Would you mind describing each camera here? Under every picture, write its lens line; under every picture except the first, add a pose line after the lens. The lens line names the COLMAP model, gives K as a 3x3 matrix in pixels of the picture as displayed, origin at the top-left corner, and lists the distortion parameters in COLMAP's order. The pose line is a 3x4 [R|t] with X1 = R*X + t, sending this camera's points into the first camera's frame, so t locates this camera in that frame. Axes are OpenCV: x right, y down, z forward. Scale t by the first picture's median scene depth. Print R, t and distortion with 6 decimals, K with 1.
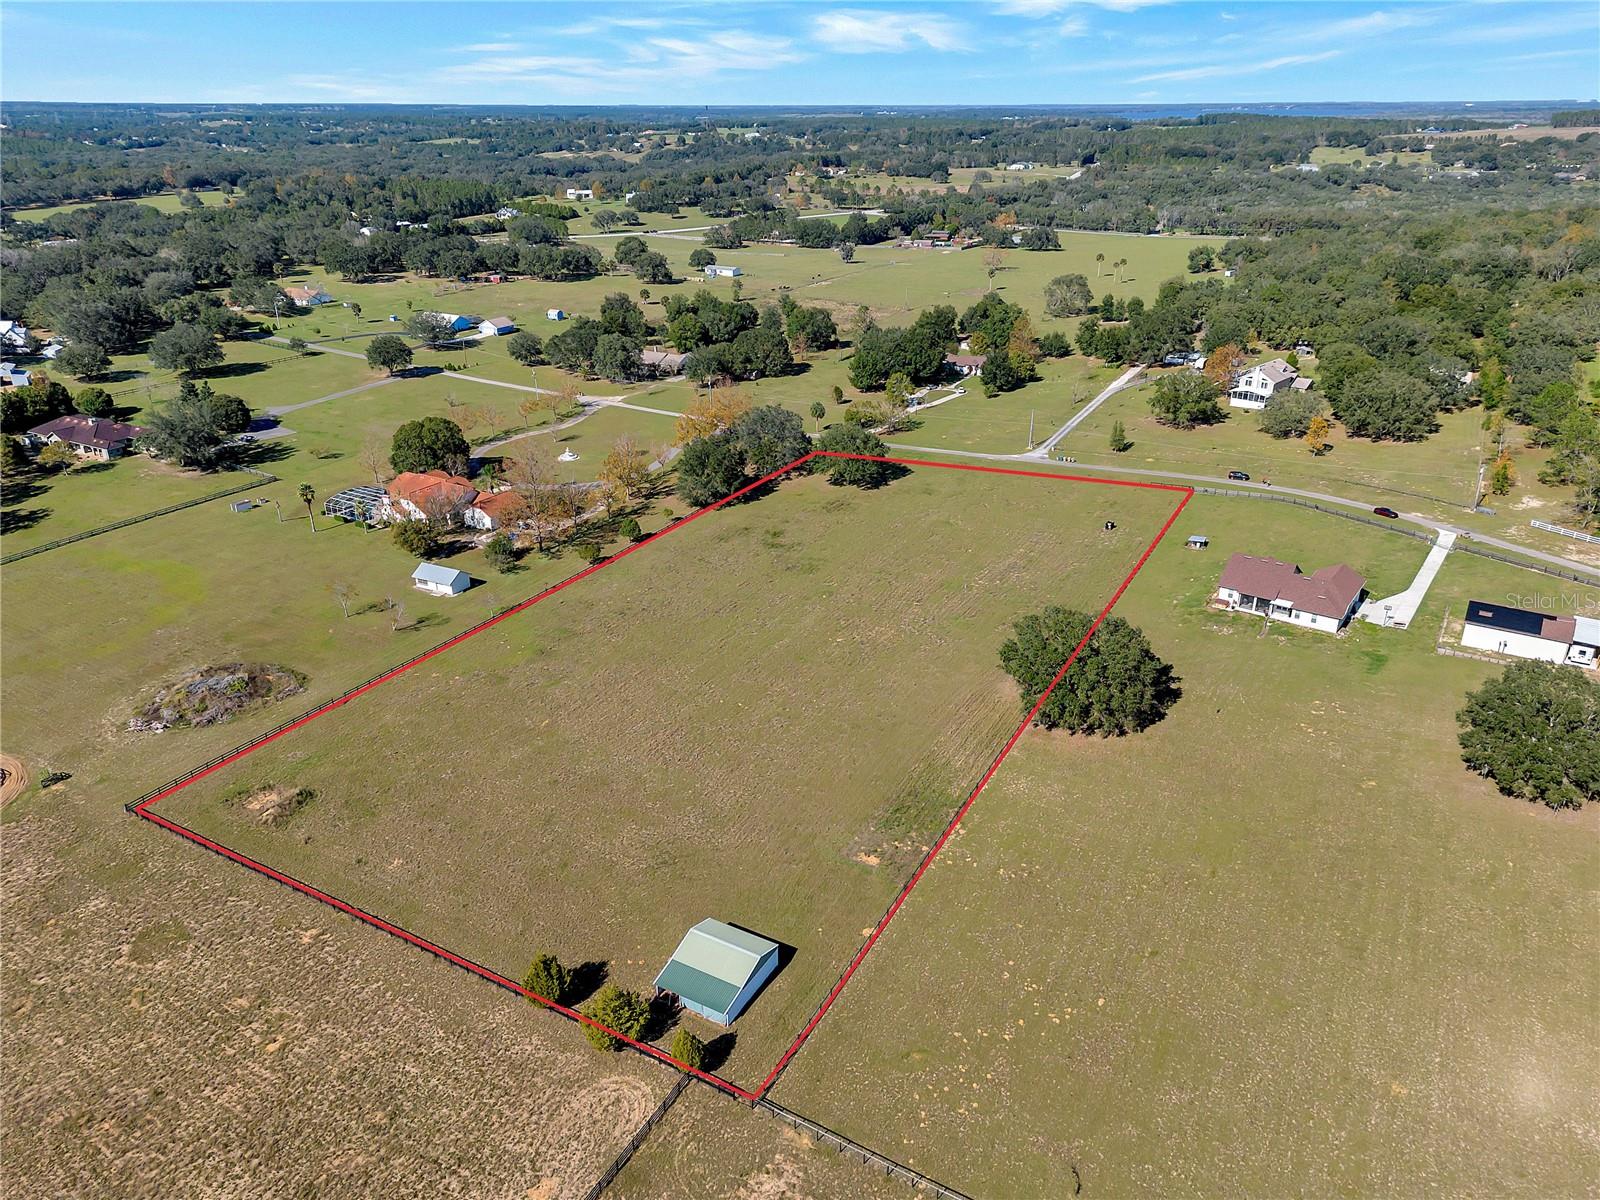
lens RADIAL K [[1111.9, 0, 798.0], [0, 1111.9, 610.5], [0, 0, 1]] dist [0.082839, -0.078569]
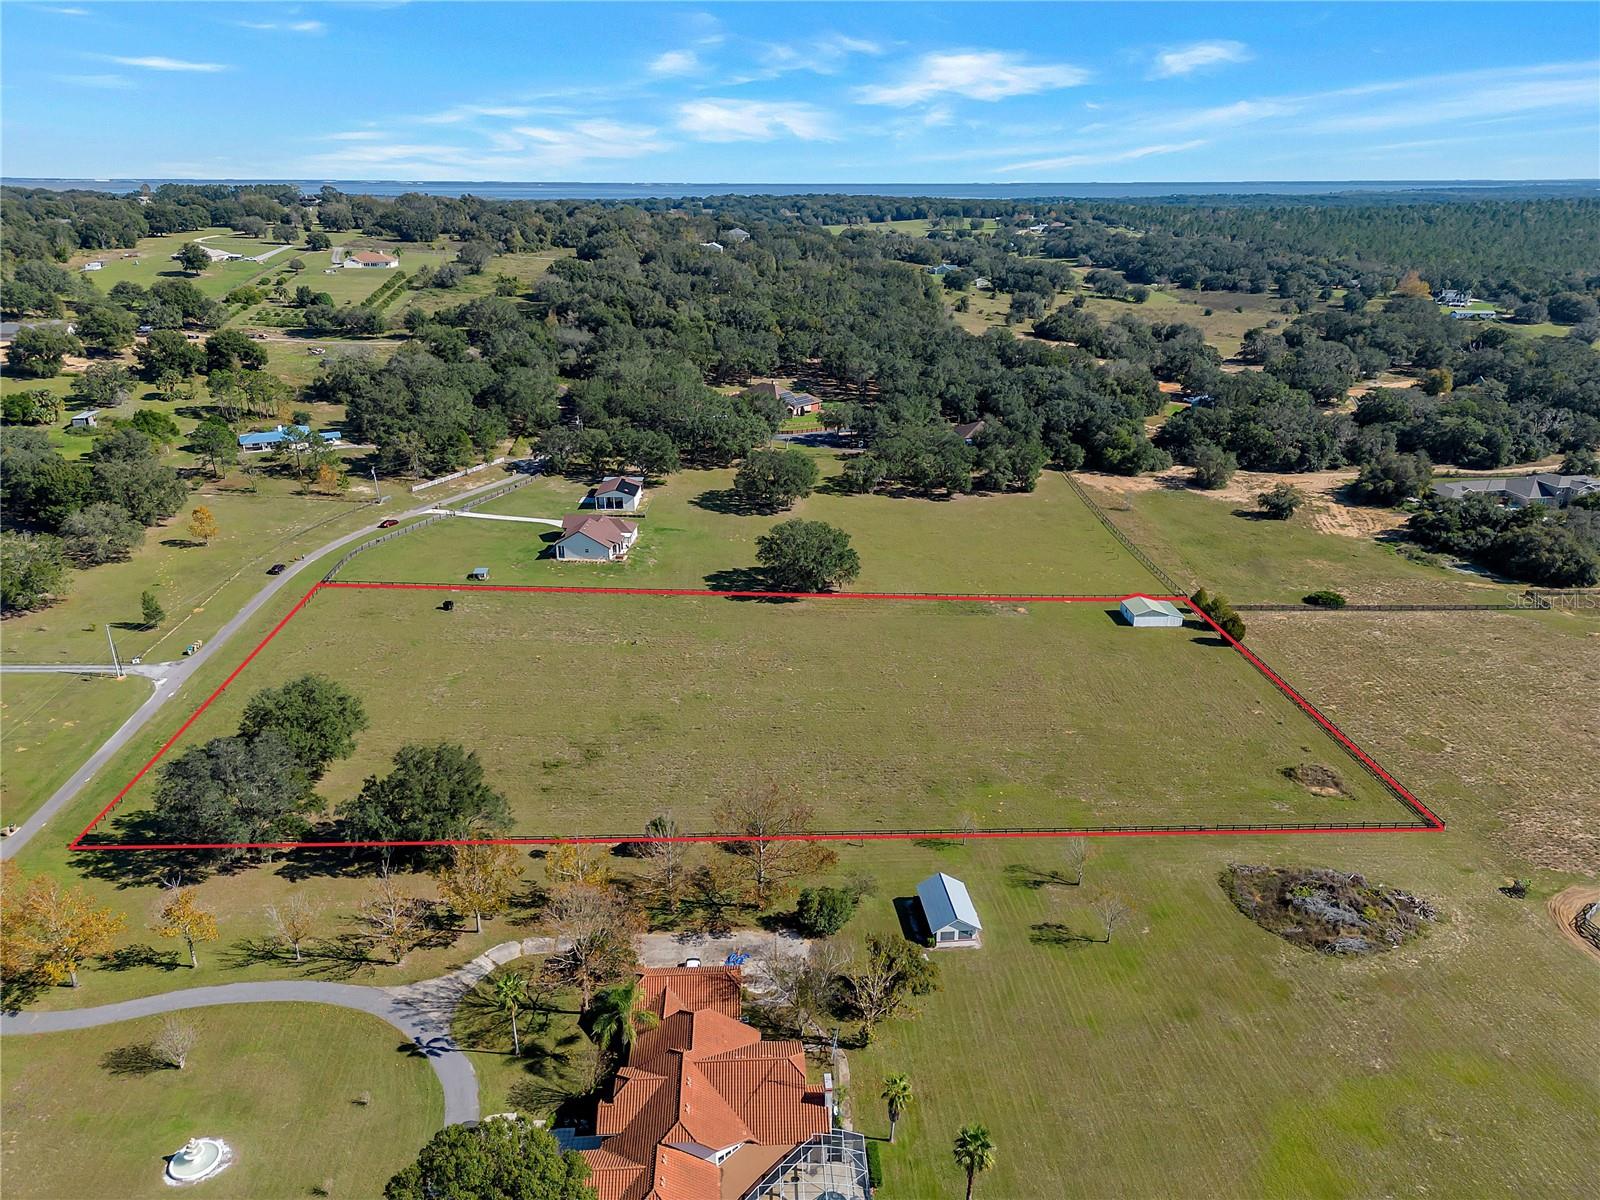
lens RADIAL K [[1111.9, 0, 798.0], [0, 1111.9, 610.5], [0, 0, 1]] dist [0.082839, -0.078569]
pose [[-0.536396, -0.303620, 0.787461, -0.949569], [0.345873, 0.772013, 0.533262, -0.701553], [-0.769839, 0.558401, -0.309091, 1.530208]]
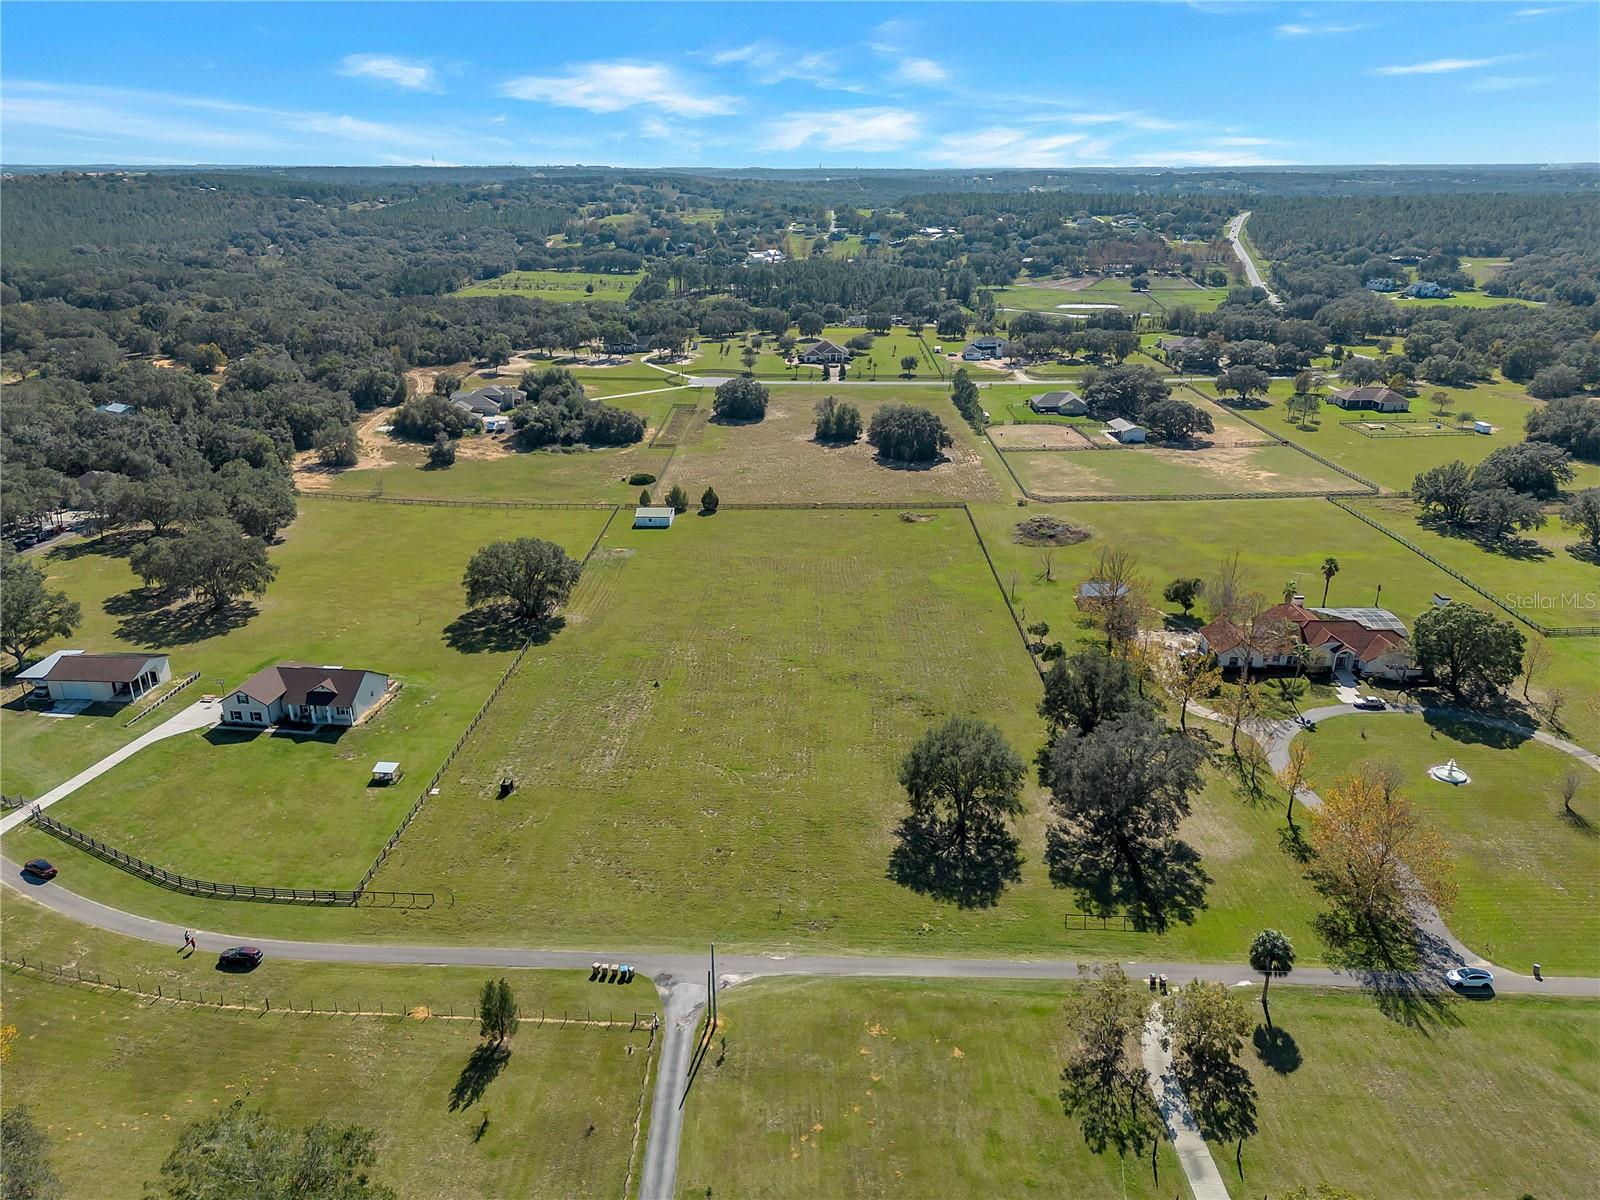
lens RADIAL K [[1131.5, 0, 800.0], [0, 1131.5, 600.0], [0, 0, 1]] dist [0.125135, -0.180720]
pose [[-0.876799, 0.172920, -0.448690, 0.591531], [-0.196766, 0.722385, 0.662905, -0.932137], [0.438756, 0.669521, -0.599362, 2.028106]]
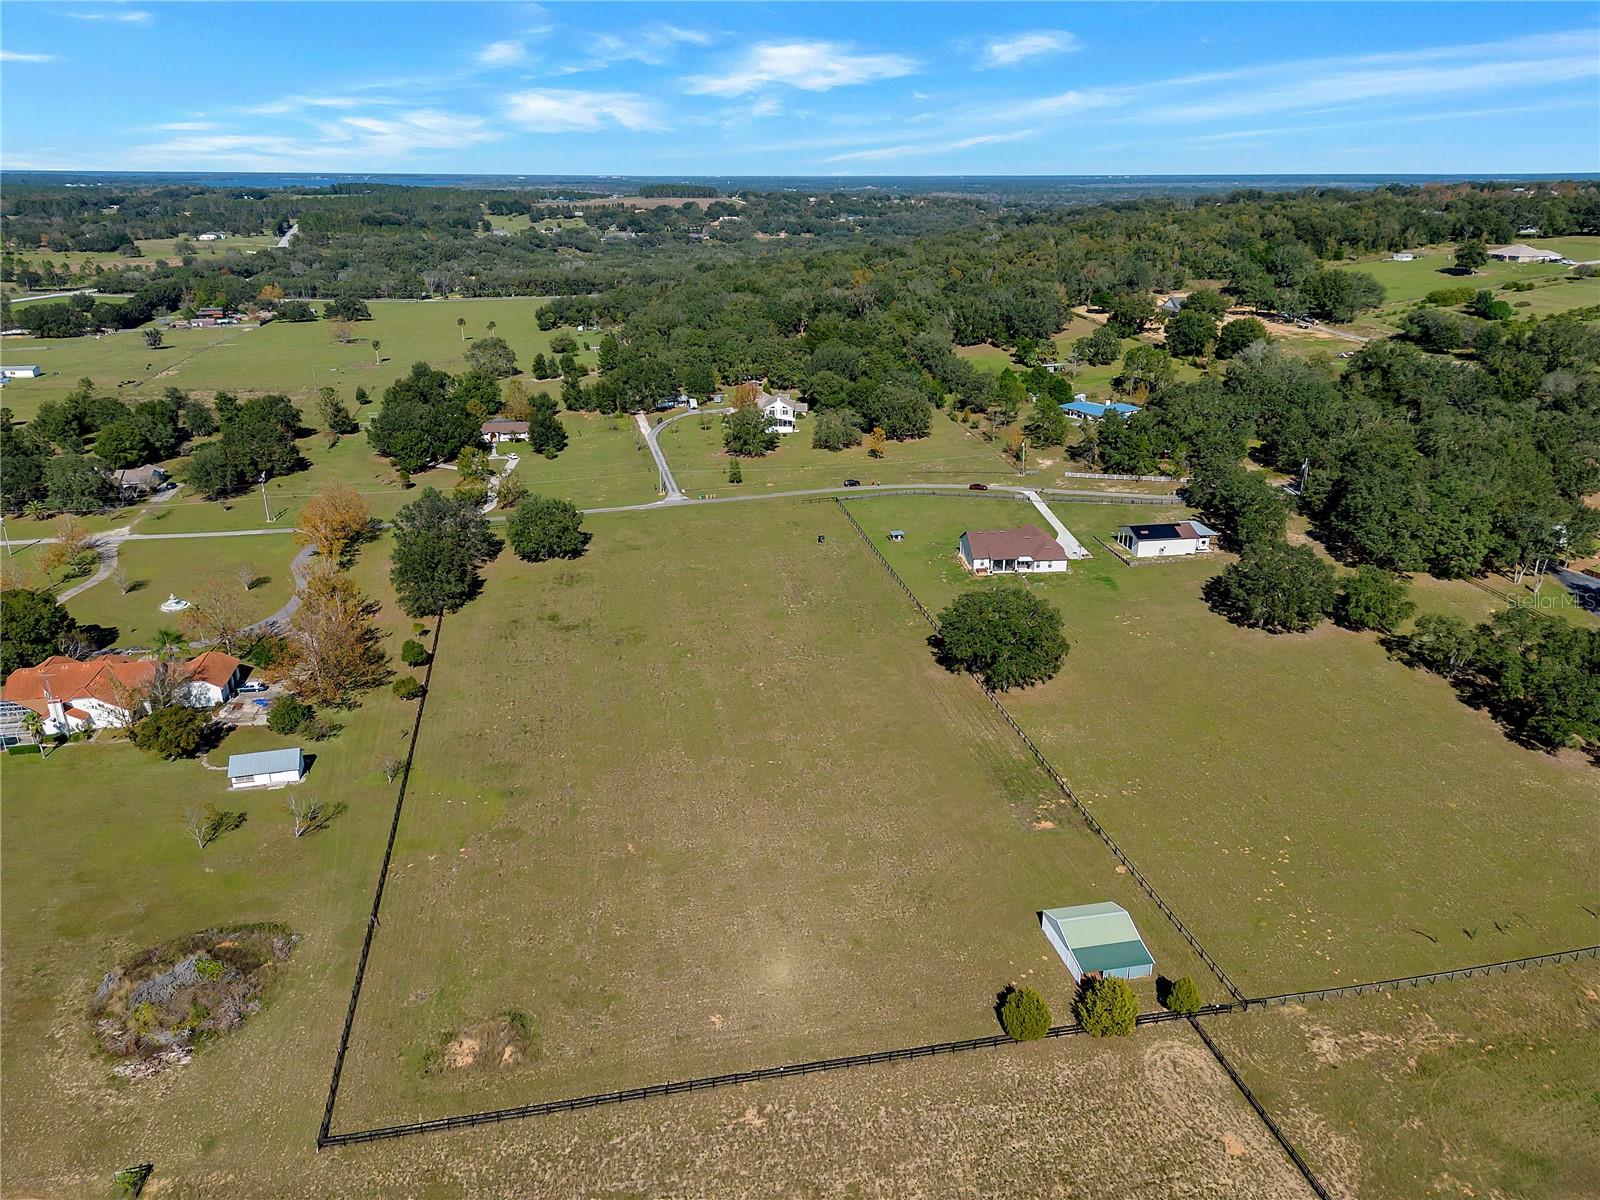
lens RADIAL K [[1111.9, 0, 798.0], [0, 1111.9, 610.5], [0, 0, 1]] dist [0.082839, -0.078569]
pose [[0.749627, -0.239099, 0.617164, -0.654732], [0.270761, 0.961655, 0.043686, -0.088303], [-0.603944, 0.134356, 0.785621, 0.192859]]
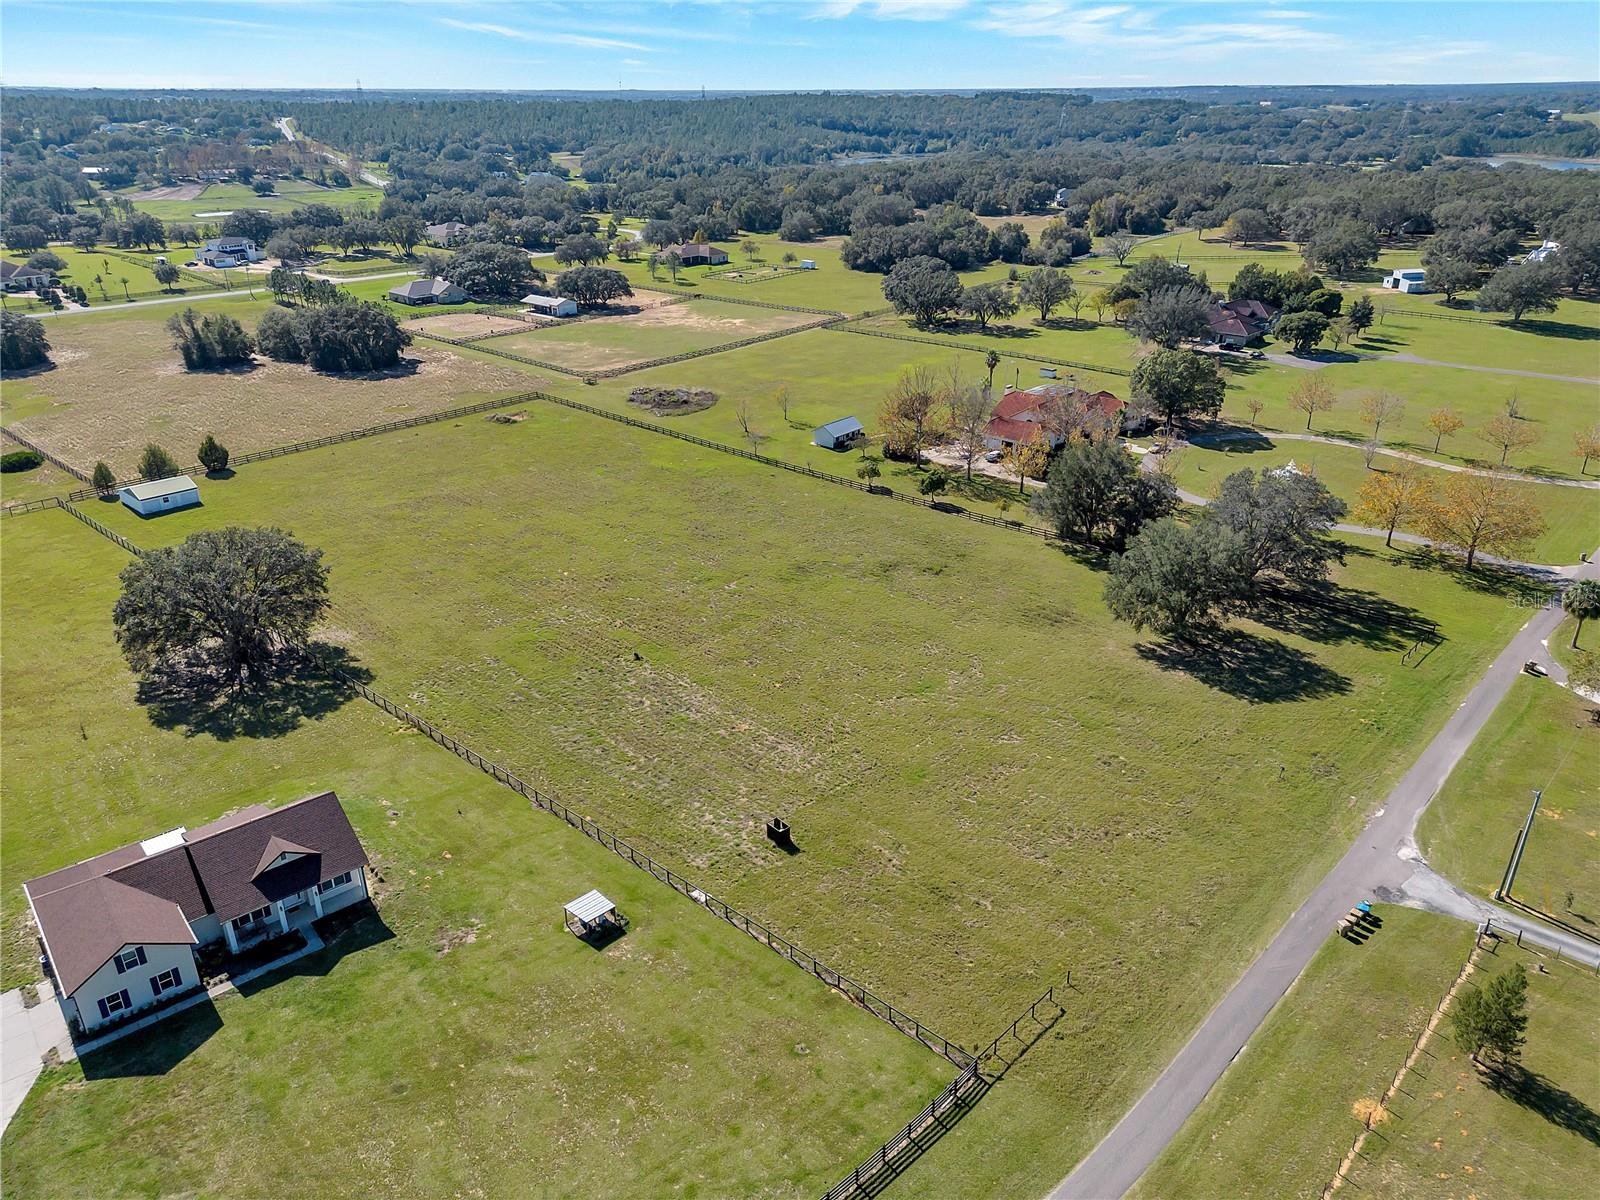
lens RADIAL K [[1111.9, 0, 798.0], [0, 1111.9, 610.5], [0, 0, 1]] dist [0.082839, -0.078569]
pose [[-0.236320, 0.411358, -0.880305, 0.870317], [-0.397876, 0.785567, 0.473898, -0.486618], [0.886481, 0.462244, -0.021976, 1.396424]]
